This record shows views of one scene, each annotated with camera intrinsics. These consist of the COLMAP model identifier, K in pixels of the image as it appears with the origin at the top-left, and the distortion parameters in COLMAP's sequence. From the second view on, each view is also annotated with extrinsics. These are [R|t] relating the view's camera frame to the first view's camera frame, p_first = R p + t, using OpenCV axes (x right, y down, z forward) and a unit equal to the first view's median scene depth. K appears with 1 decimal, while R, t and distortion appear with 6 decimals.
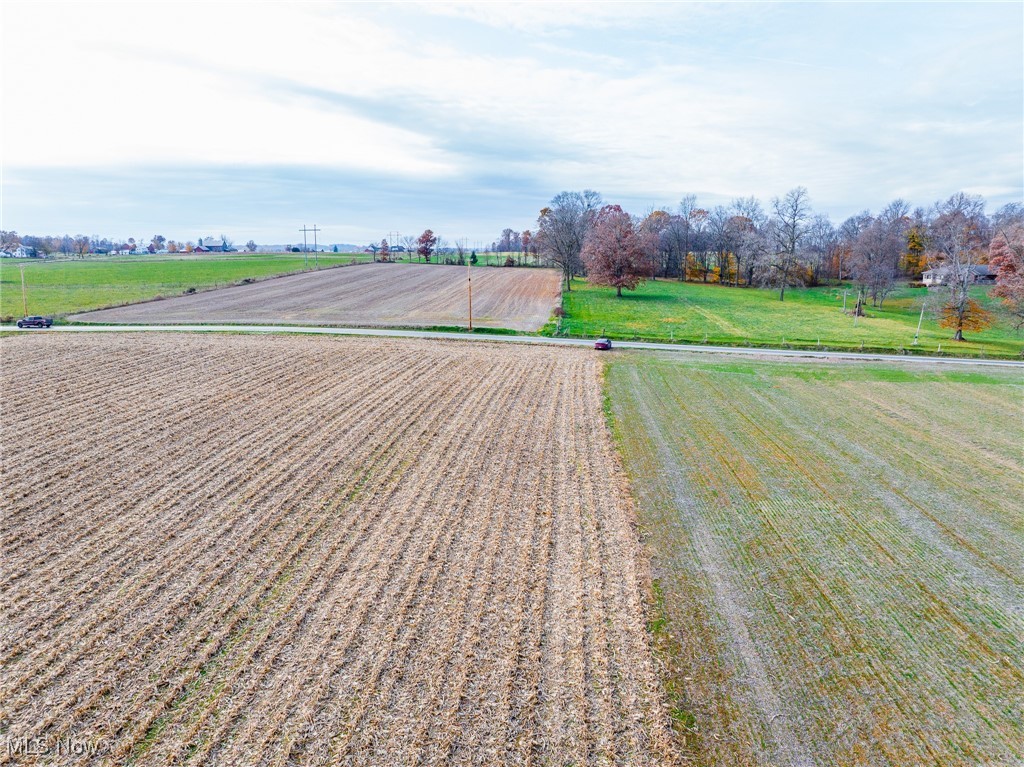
lens RADIAL K [[717.3, 0, 511.8], [0, 717.3, 347.1], [0, 0, 1]] dist [-0.040868, 0.003477]
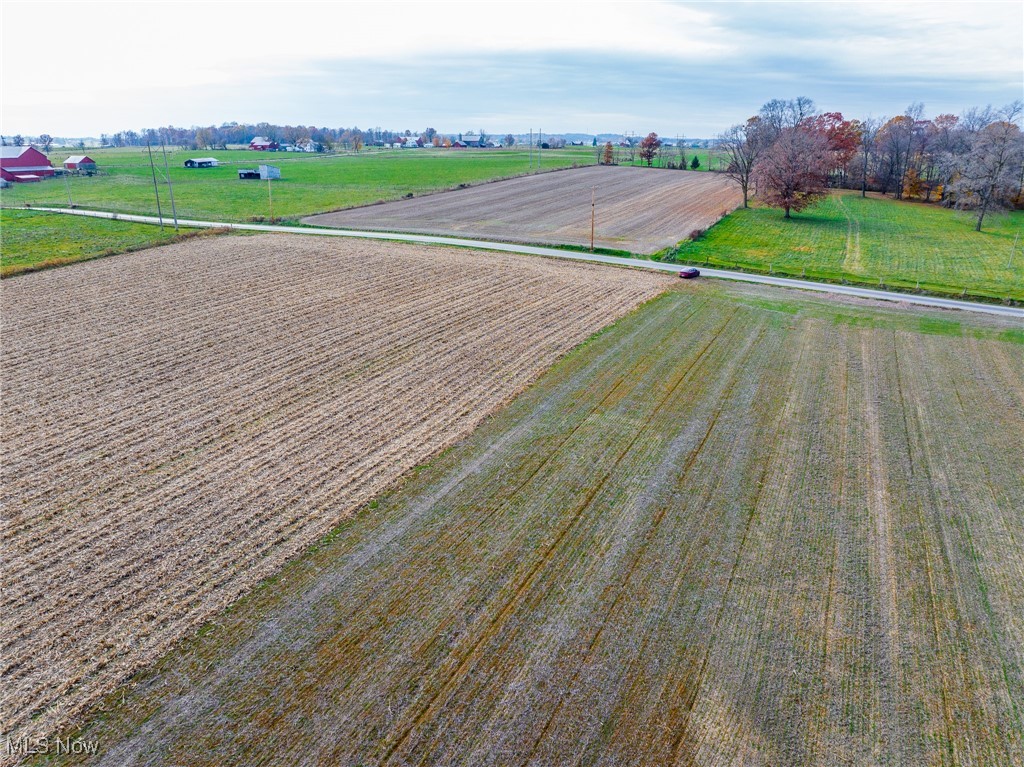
lens RADIAL K [[716.4, 0, 514.7], [0, 716.4, 355.5], [0, 0, 1]] dist [-0.034879, 0.000247]
pose [[0.936844, 0.106375, -0.333179, 0.413995], [-0.052714, 0.984689, 0.166161, -0.076489], [0.345753, -0.138104, 0.928107, -0.212857]]
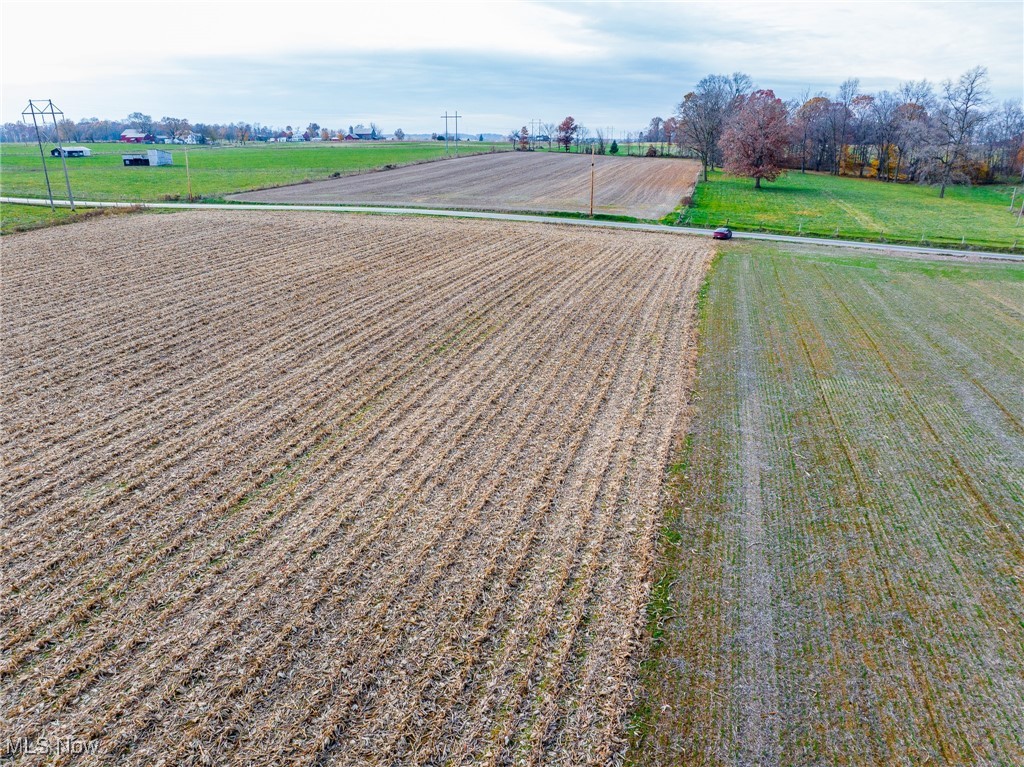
lens RADIAL K [[716.4, 0, 514.7], [0, 716.4, 355.5], [0, 0, 1]] dist [-0.034879, 0.000247]
pose [[0.980746, 0.061814, -0.185247, 0.064629], [-0.031962, 0.986600, 0.159999, 0.021259], [0.192655, -0.150998, 0.969579, -0.040331]]
